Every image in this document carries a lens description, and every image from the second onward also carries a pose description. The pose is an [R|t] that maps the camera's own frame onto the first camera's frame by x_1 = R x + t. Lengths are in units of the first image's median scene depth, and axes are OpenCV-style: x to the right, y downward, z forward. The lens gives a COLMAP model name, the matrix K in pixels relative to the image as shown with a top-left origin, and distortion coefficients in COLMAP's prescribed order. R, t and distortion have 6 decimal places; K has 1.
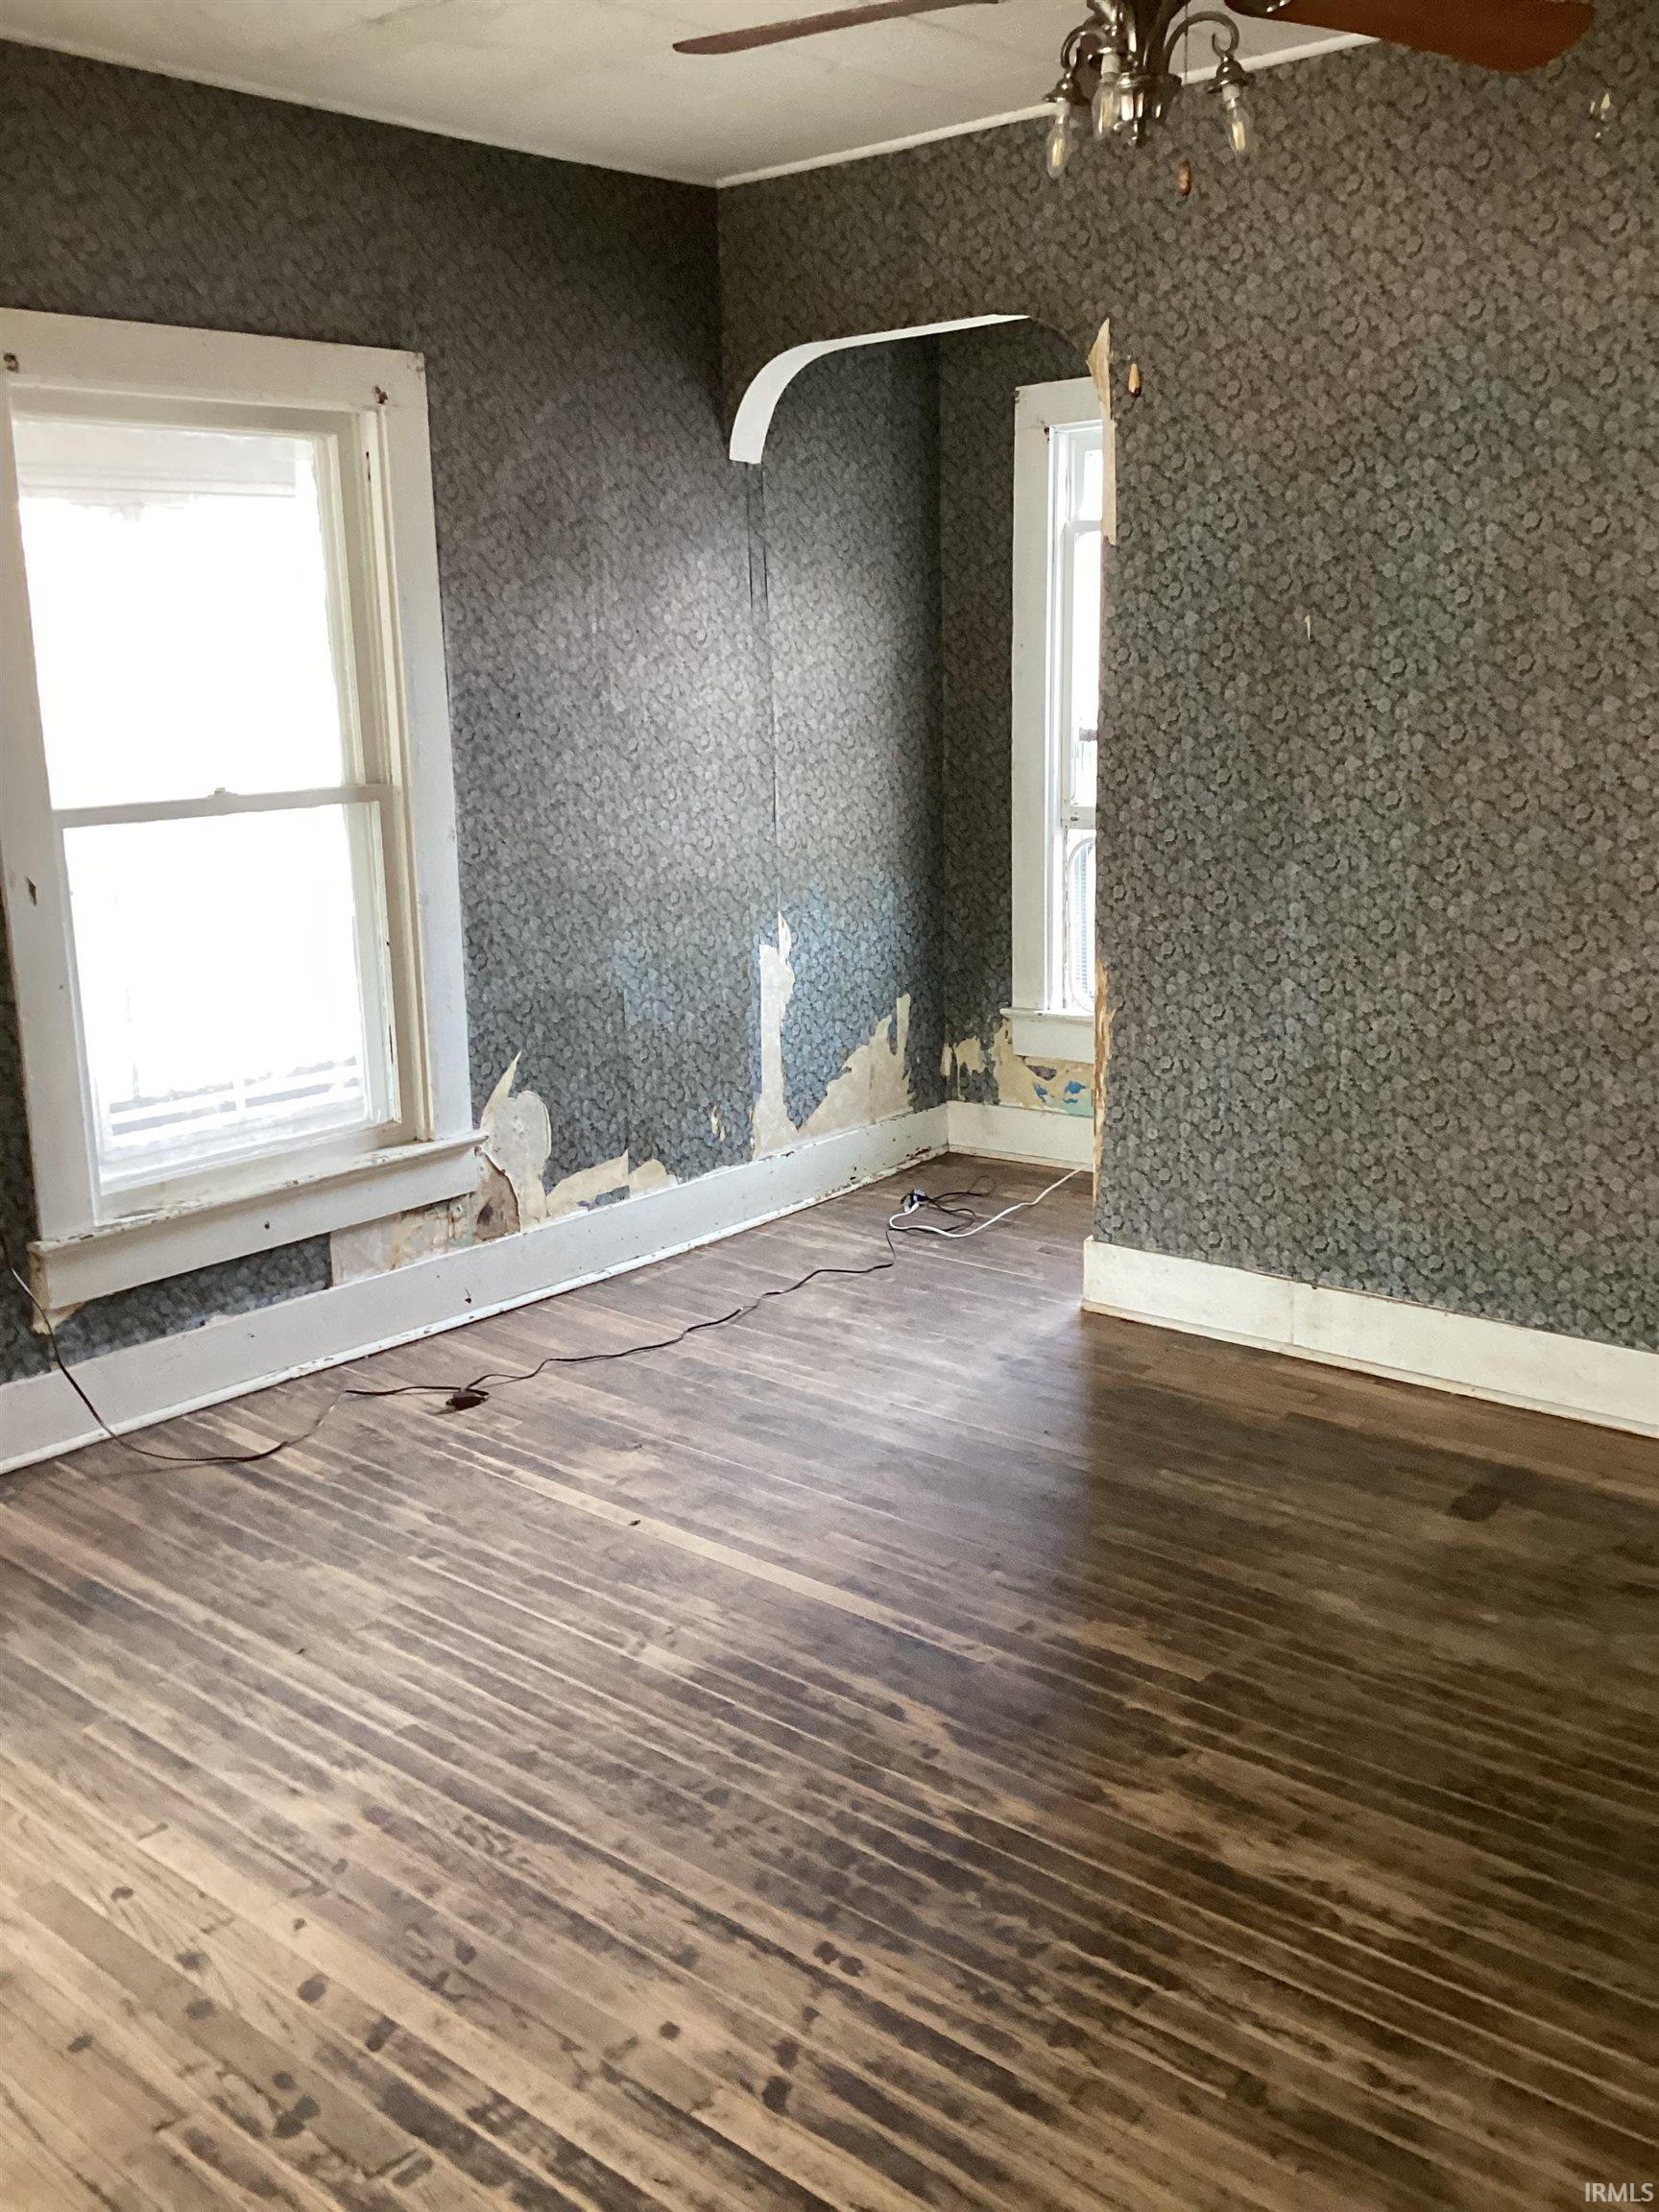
lens RADIAL K [[2005.1, 0, 795.2], [0, 2005.1, 1123.5], [0, 0, 1]] dist [0.091015, -0.160990]
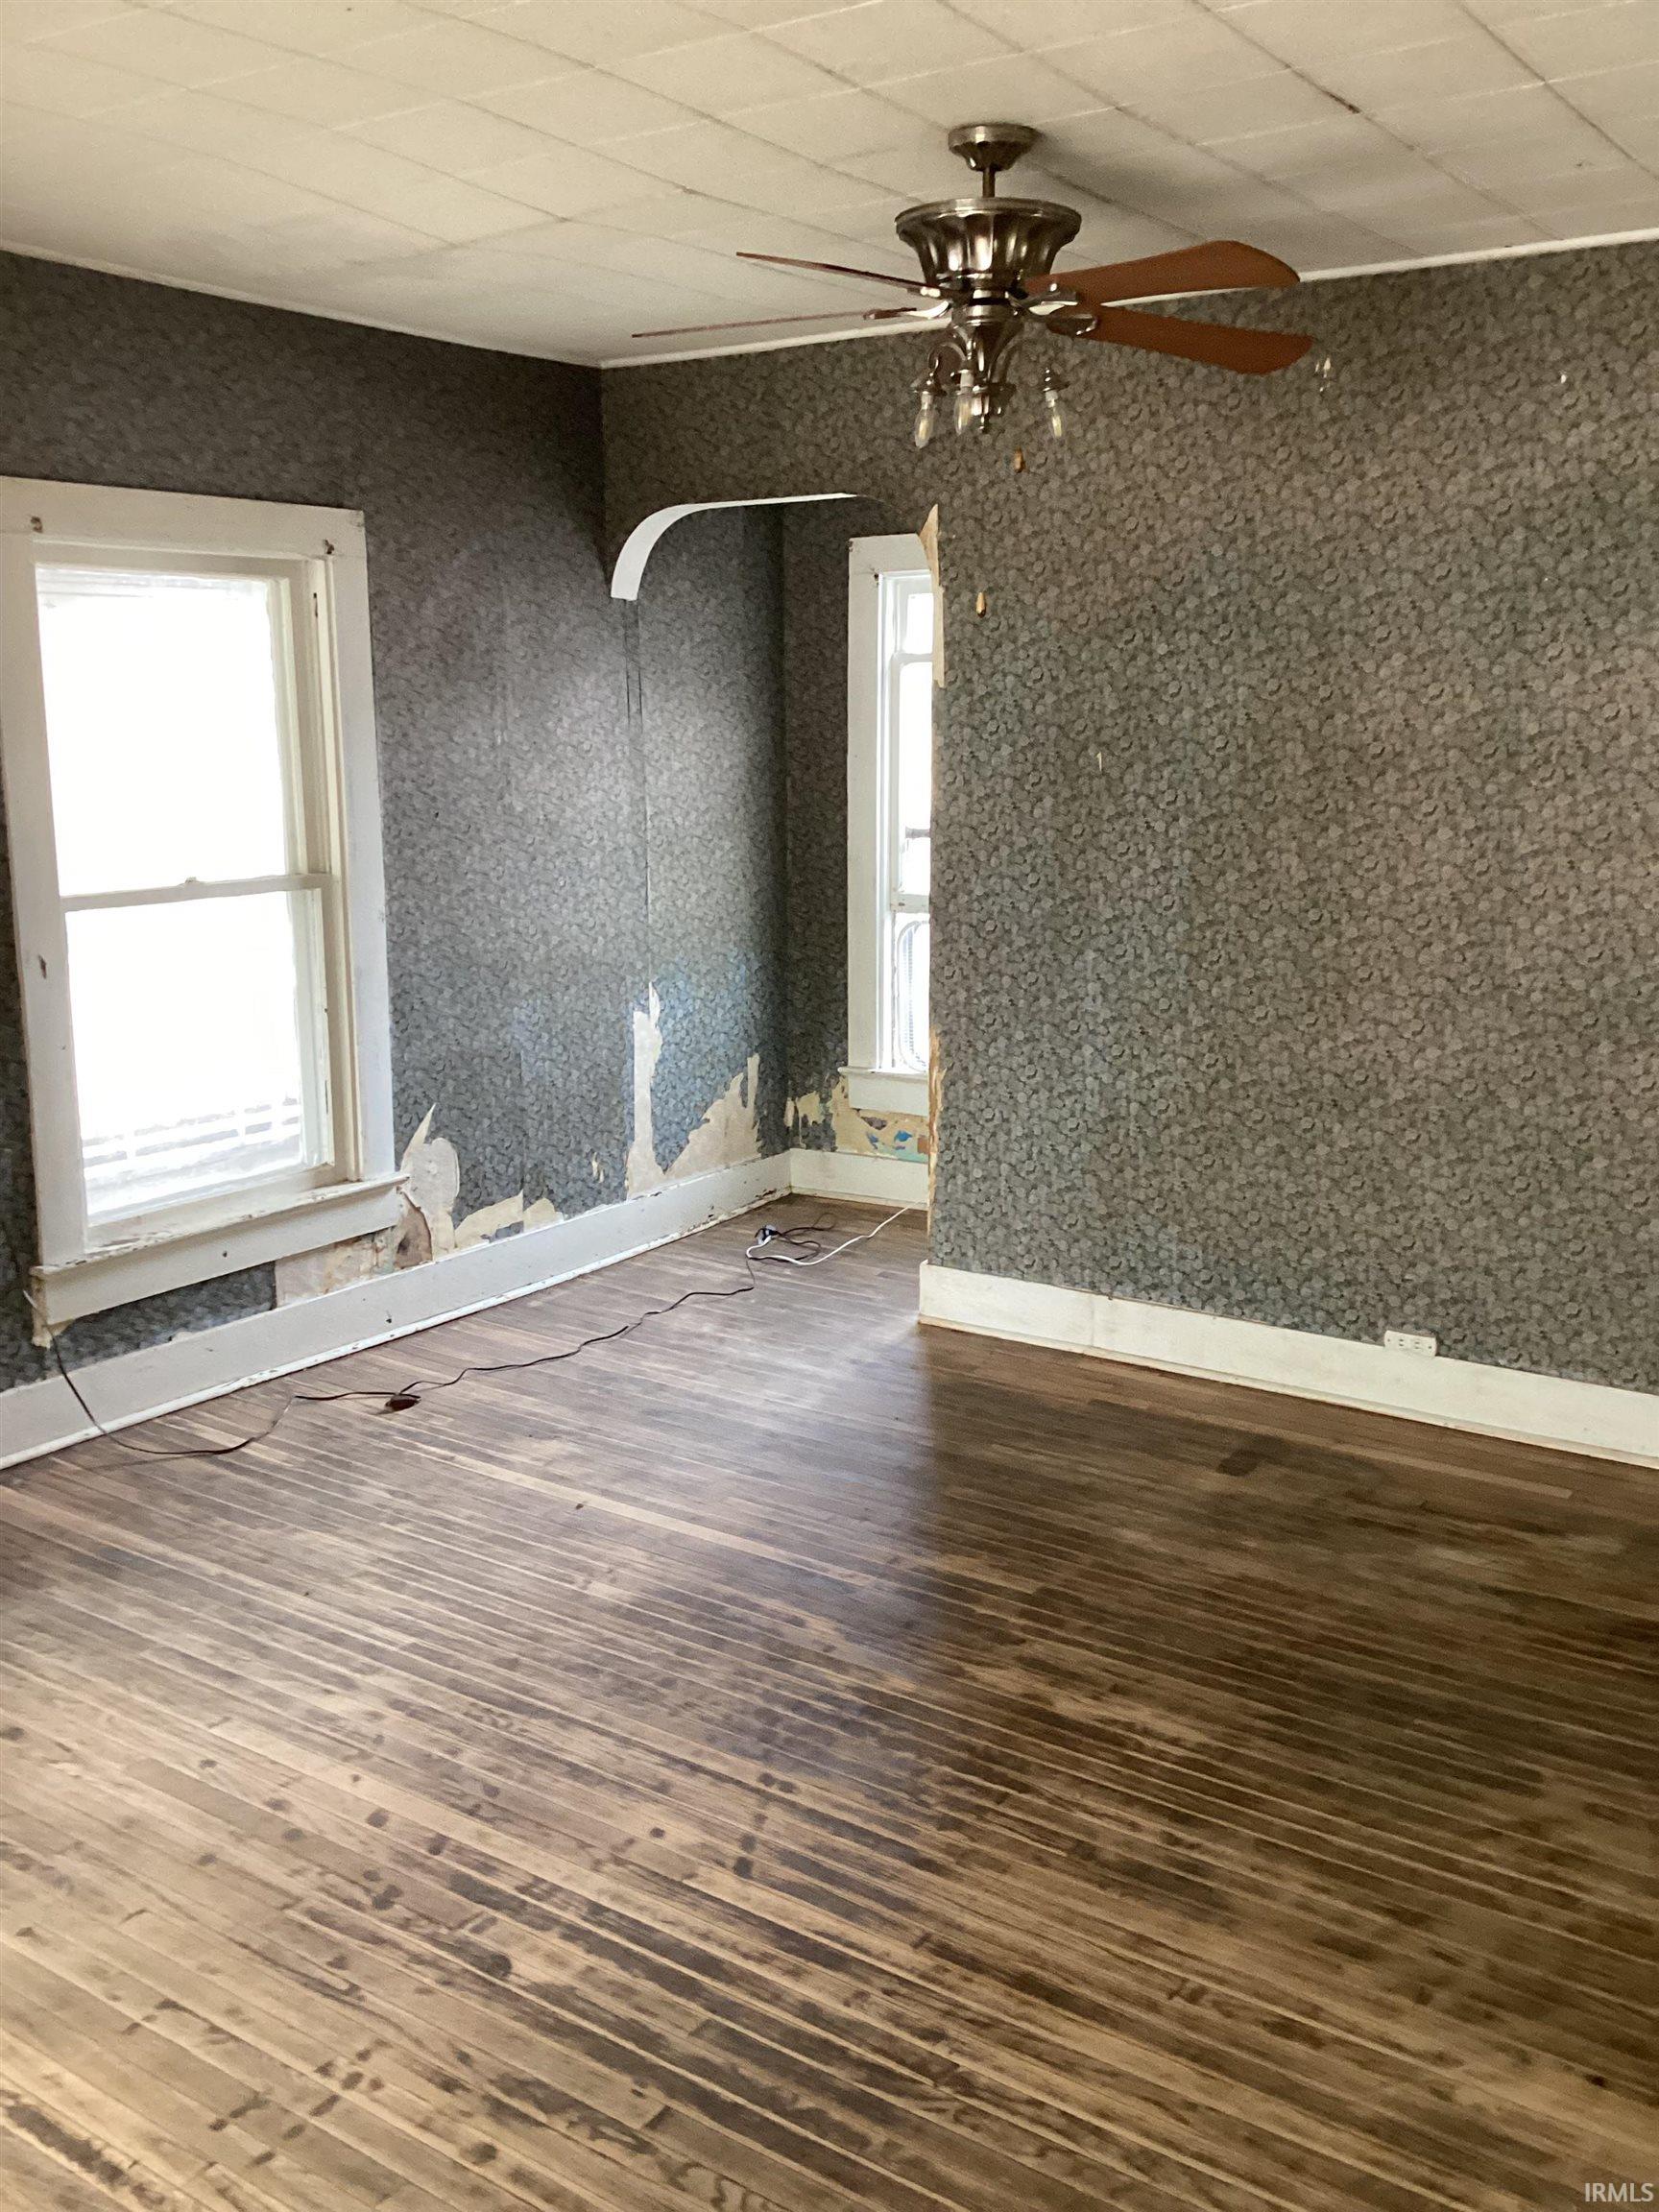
lens RADIAL K [[2005.1, 0, 806.0], [0, 2005.1, 1103.4], [0, 0, 1]] dist [0.091015, -0.160990]
pose [[0.993685, 0.001354, 0.112193, -0.066692], [0.002954, 0.999265, -0.038226, 0.010533], [-0.112162, 0.038316, 0.992951, -0.205233]]
